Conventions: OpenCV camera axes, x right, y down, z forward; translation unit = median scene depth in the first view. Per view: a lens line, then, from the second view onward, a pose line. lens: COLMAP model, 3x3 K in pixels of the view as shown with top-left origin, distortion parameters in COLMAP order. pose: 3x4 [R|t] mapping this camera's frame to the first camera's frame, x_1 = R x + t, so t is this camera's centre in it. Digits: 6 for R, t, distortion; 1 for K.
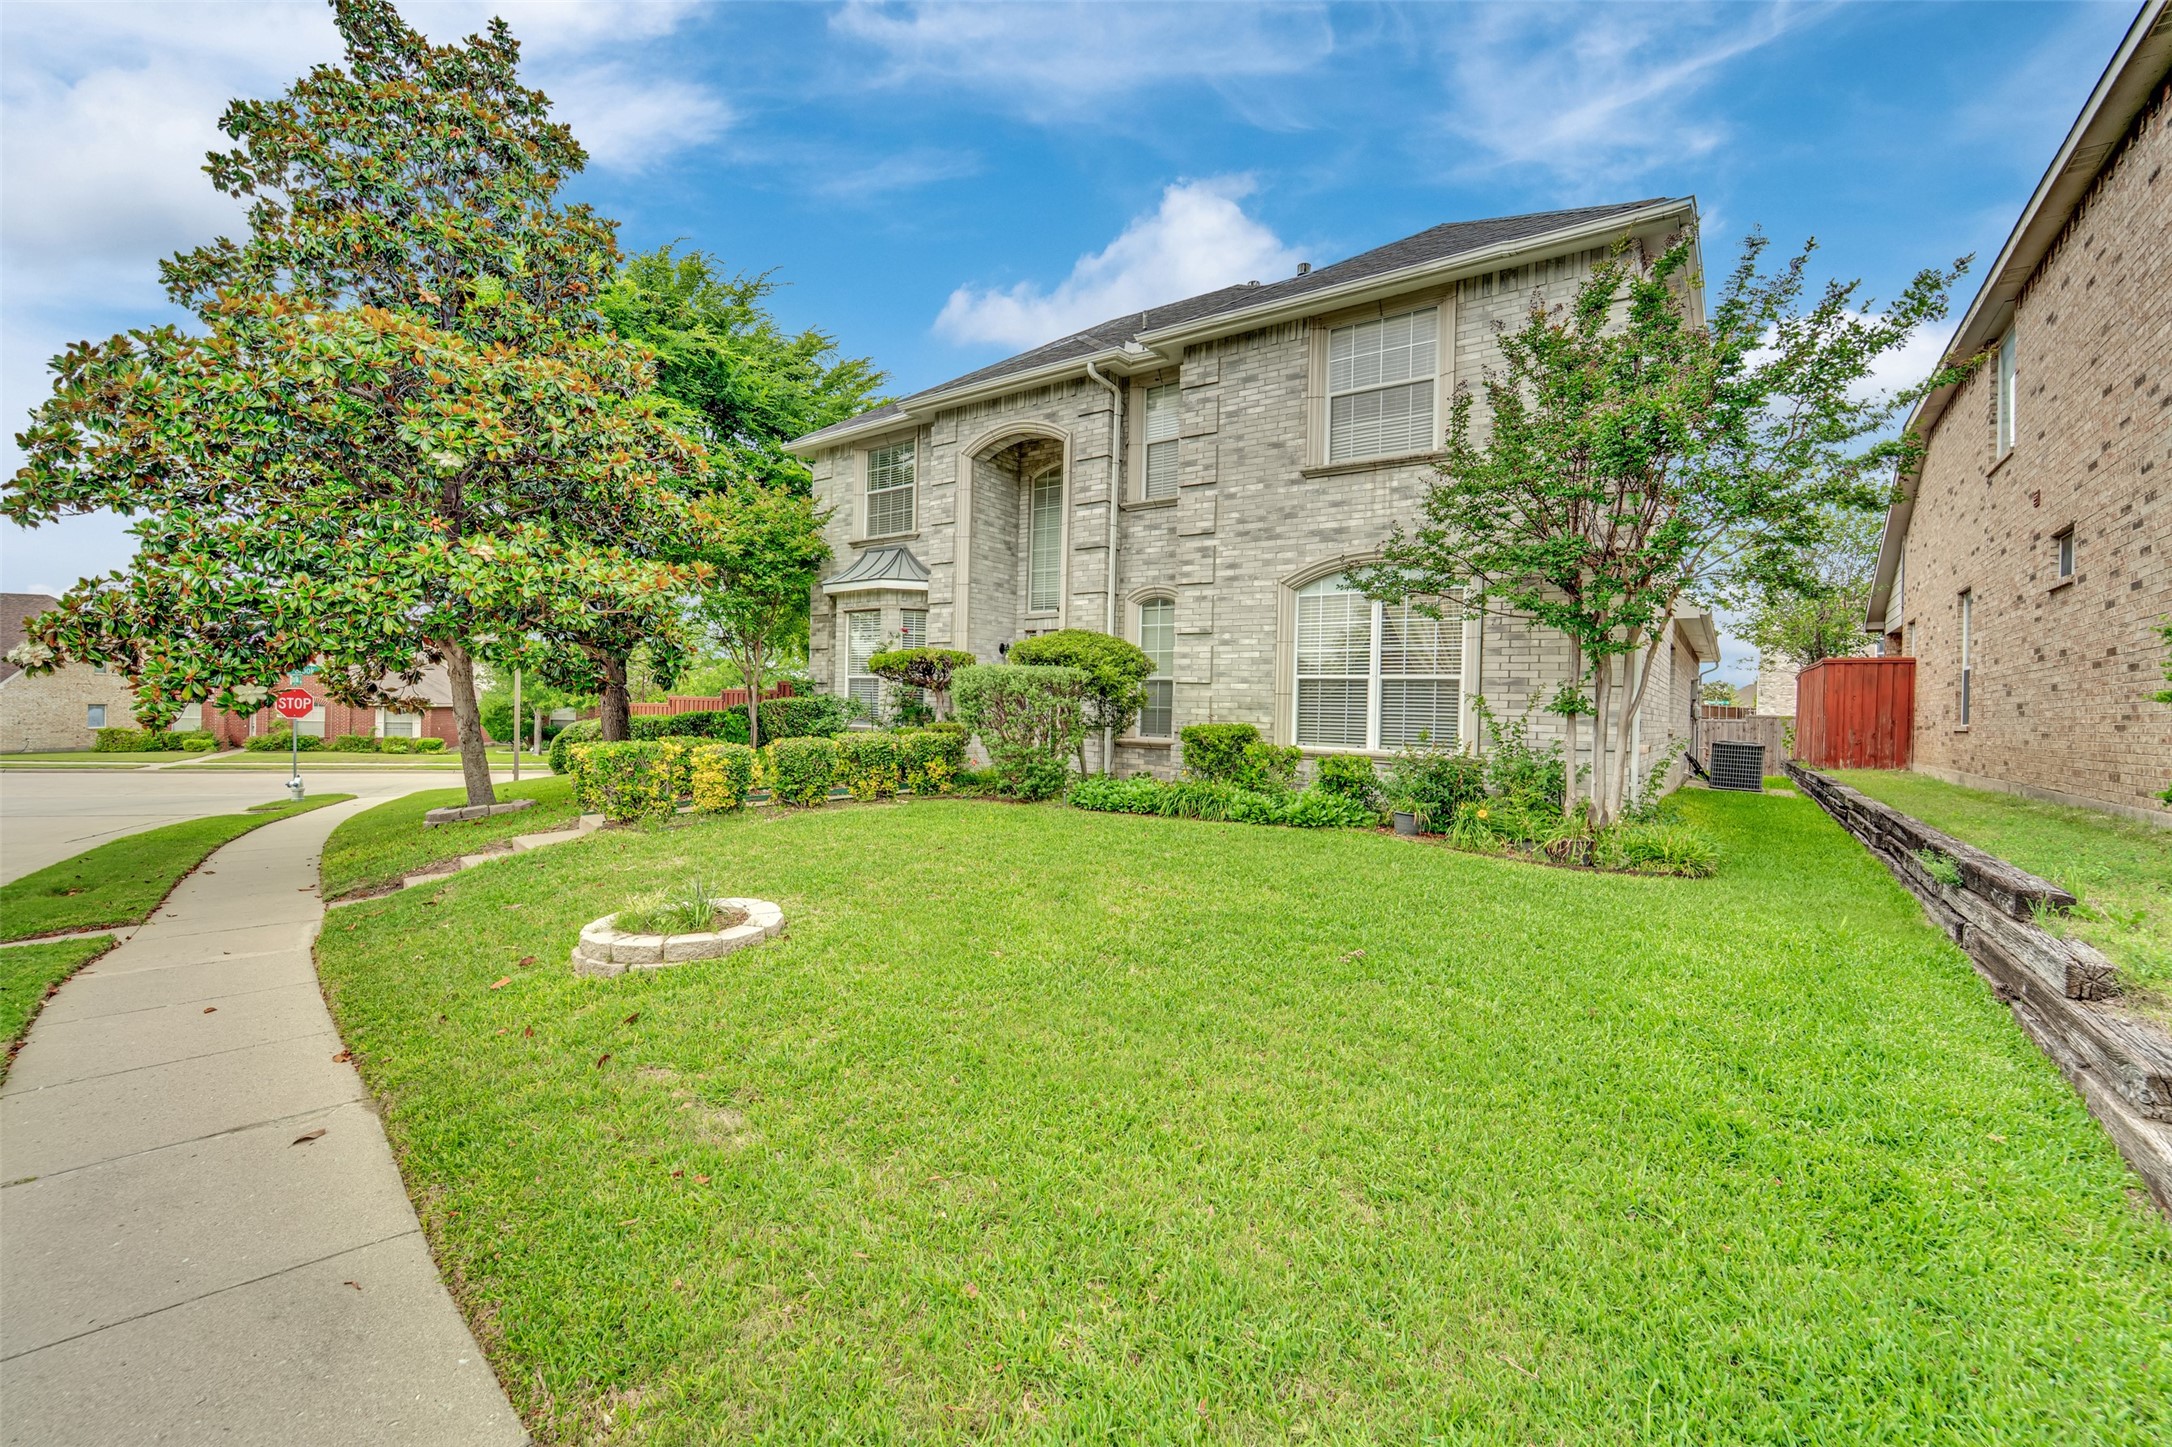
lens RADIAL K [[892.9, 0, 1084.1], [0, 892.9, 720.7], [0, 0, 1]] dist [-0.008734, 0.002547]
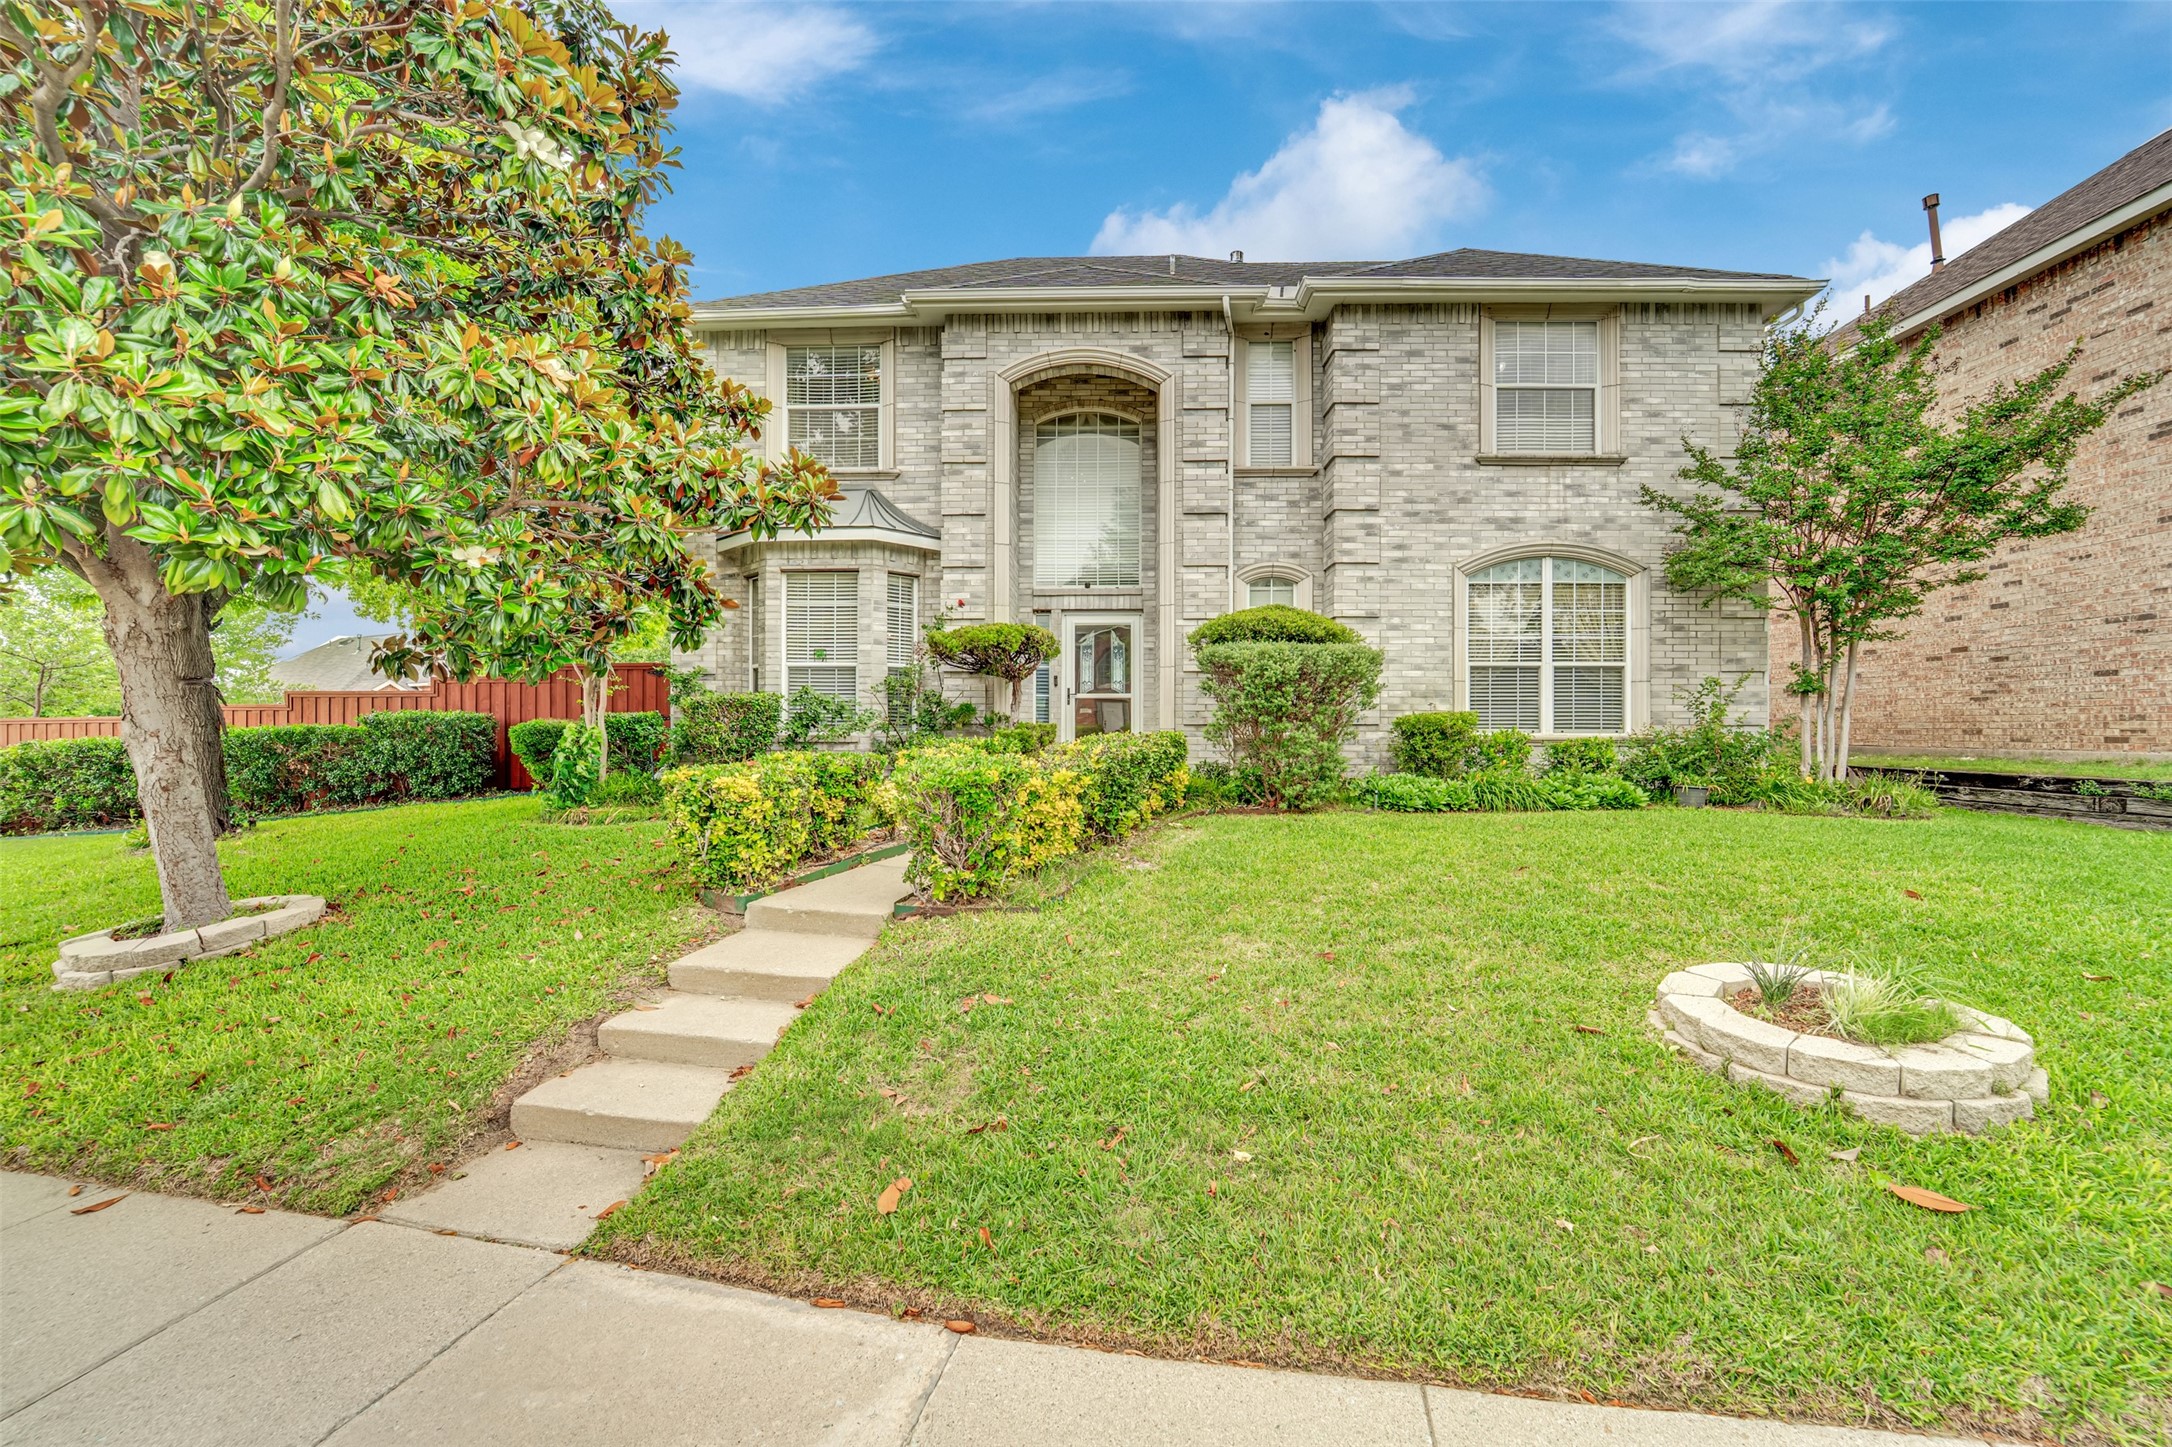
lens RADIAL K [[892.9, 0, 1087.0], [0, 892.9, 725.3], [0, 0, 1]] dist [-0.008734, 0.002547]
pose [[0.825062, -0.024589, 0.564507, -0.651744], [0.027738, 0.999611, 0.003001, 0.004223], [-0.564361, 0.013182, 0.825423, 0.409185]]
